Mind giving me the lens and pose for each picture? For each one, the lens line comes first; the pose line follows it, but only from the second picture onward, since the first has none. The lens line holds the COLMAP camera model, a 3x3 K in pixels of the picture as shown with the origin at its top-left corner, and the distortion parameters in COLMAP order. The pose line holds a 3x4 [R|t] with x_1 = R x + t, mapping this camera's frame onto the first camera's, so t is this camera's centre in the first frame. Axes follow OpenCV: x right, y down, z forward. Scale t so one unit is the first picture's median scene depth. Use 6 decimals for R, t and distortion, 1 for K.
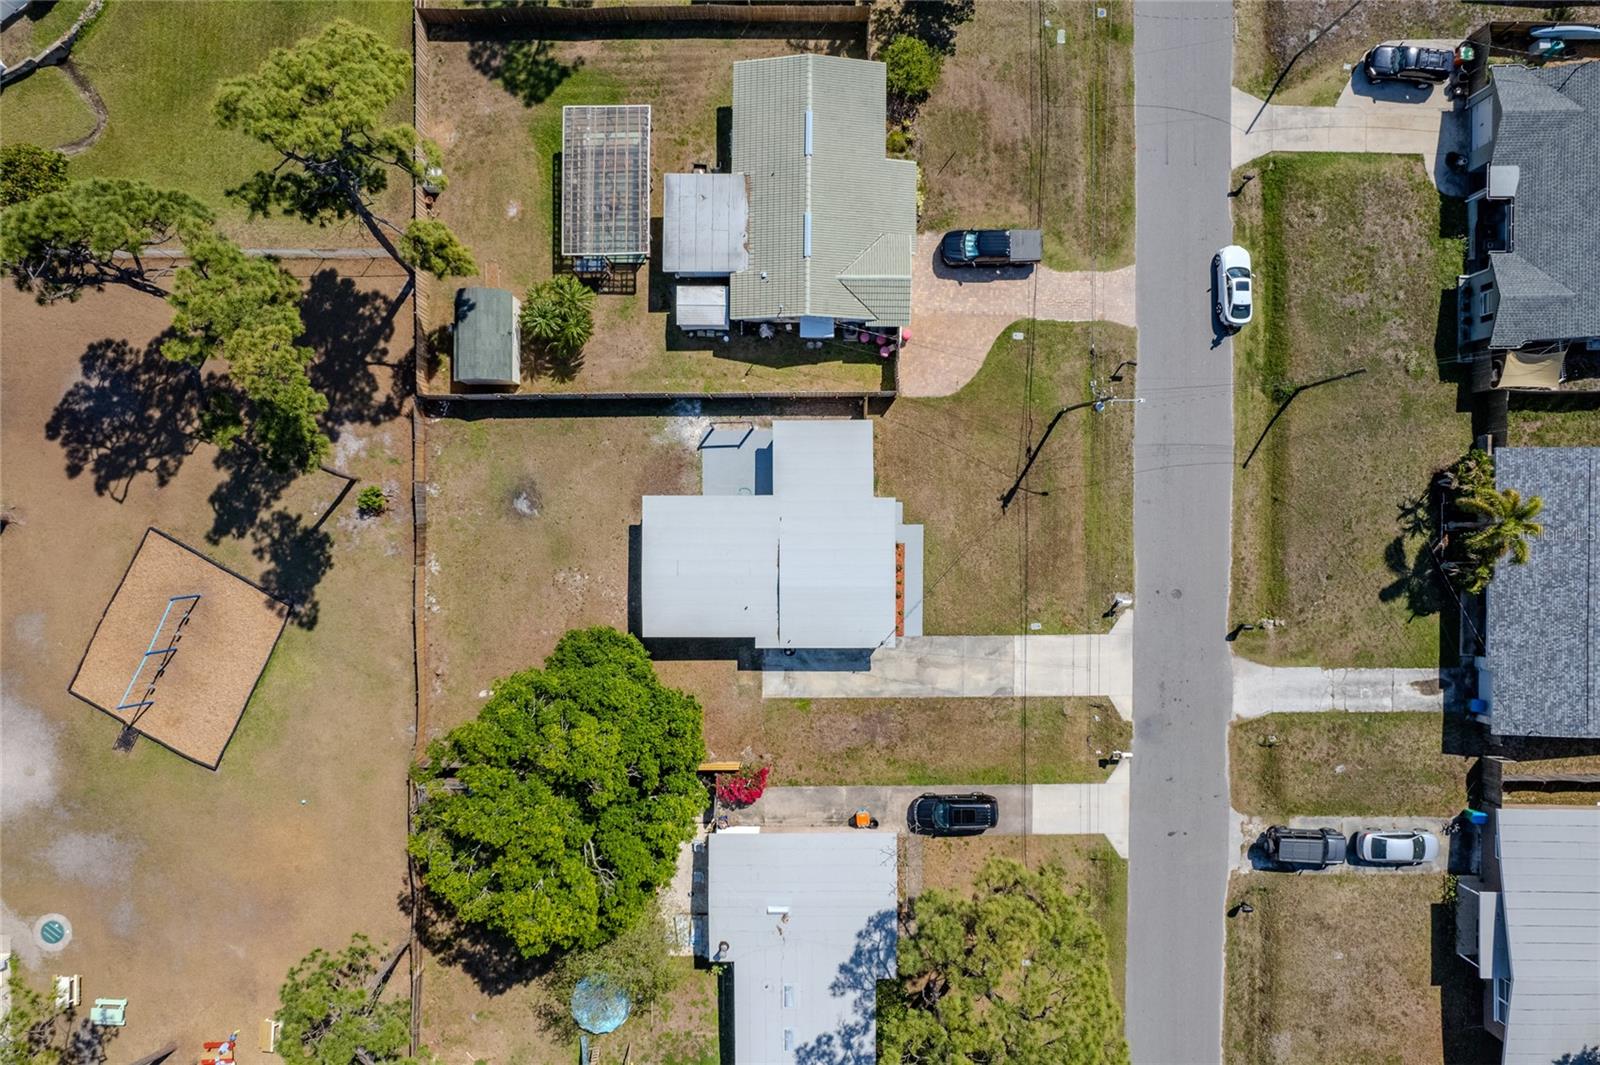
lens RADIAL K [[1022.9, 0, 804.3], [0, 1022.9, 533.7], [0, 0, 1]] dist [-0.072756, 0.064603]
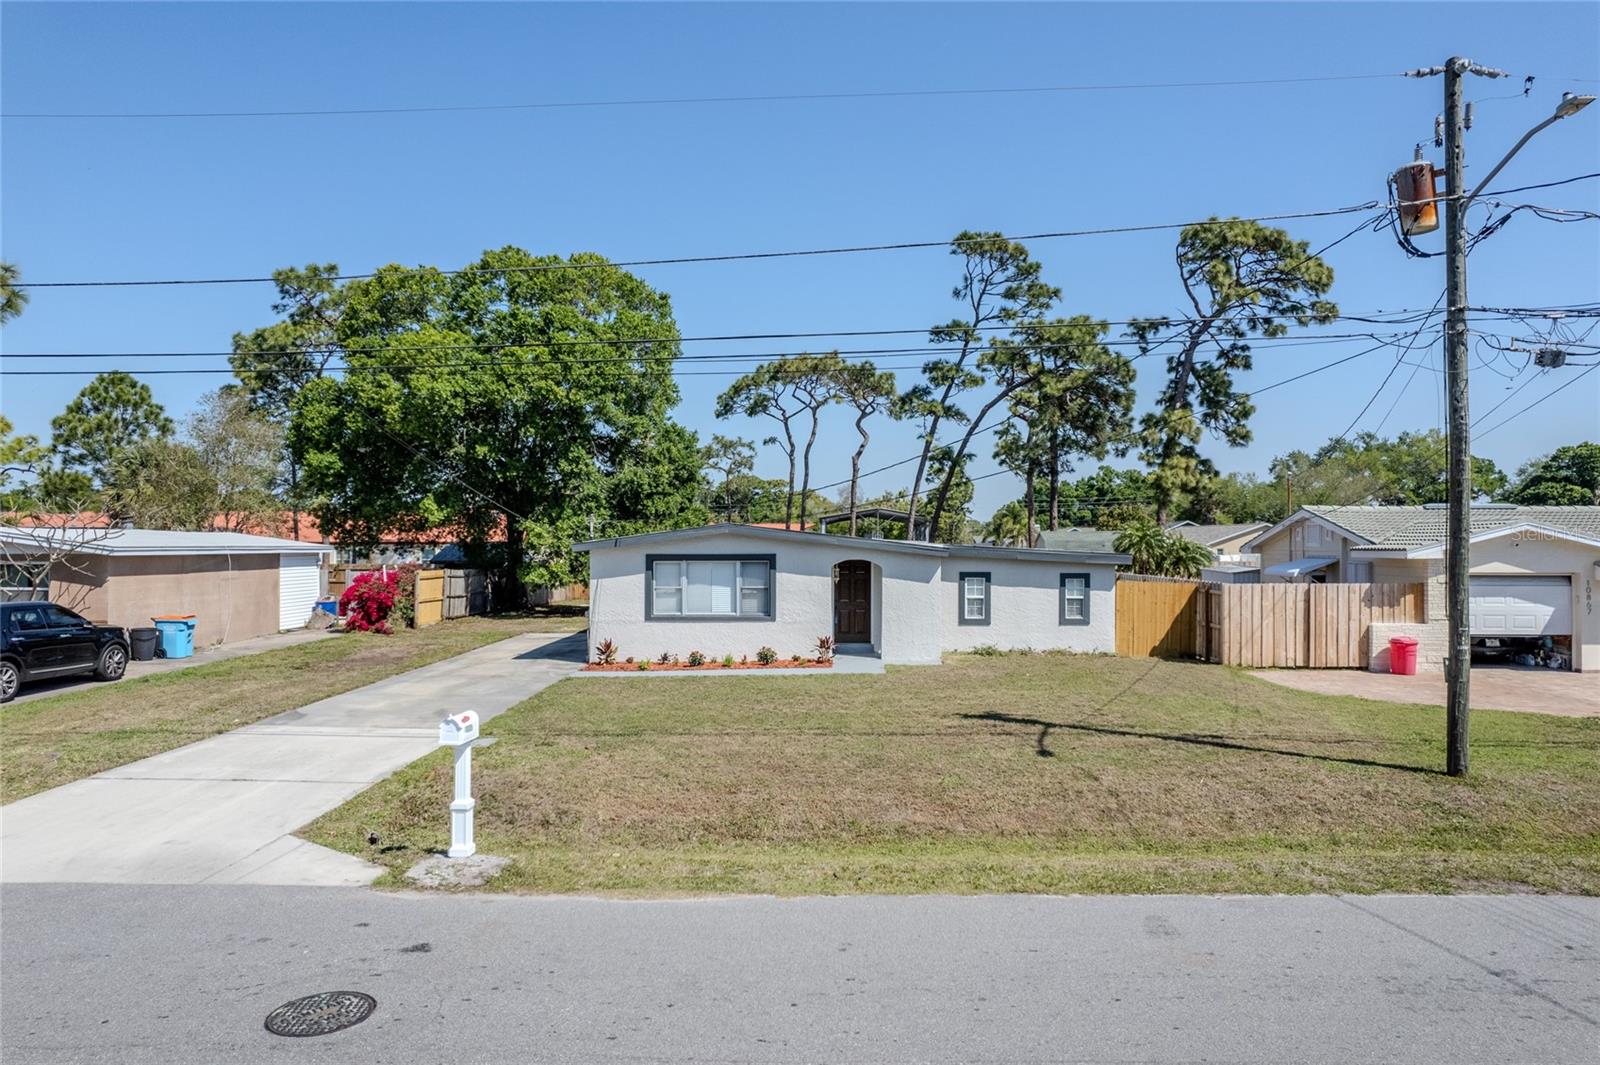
lens RADIAL K [[1036.3, 0, 804.3], [0, 1036.3, 535.3], [0, 0, 1]] dist [-0.069565, 0.061220]
pose [[-0.025365, -0.007234, -0.999652, 0.466238], [-0.999659, -0.006086, 0.025409, 0.009859], [-0.006268, 0.999955, -0.007078, 0.953805]]
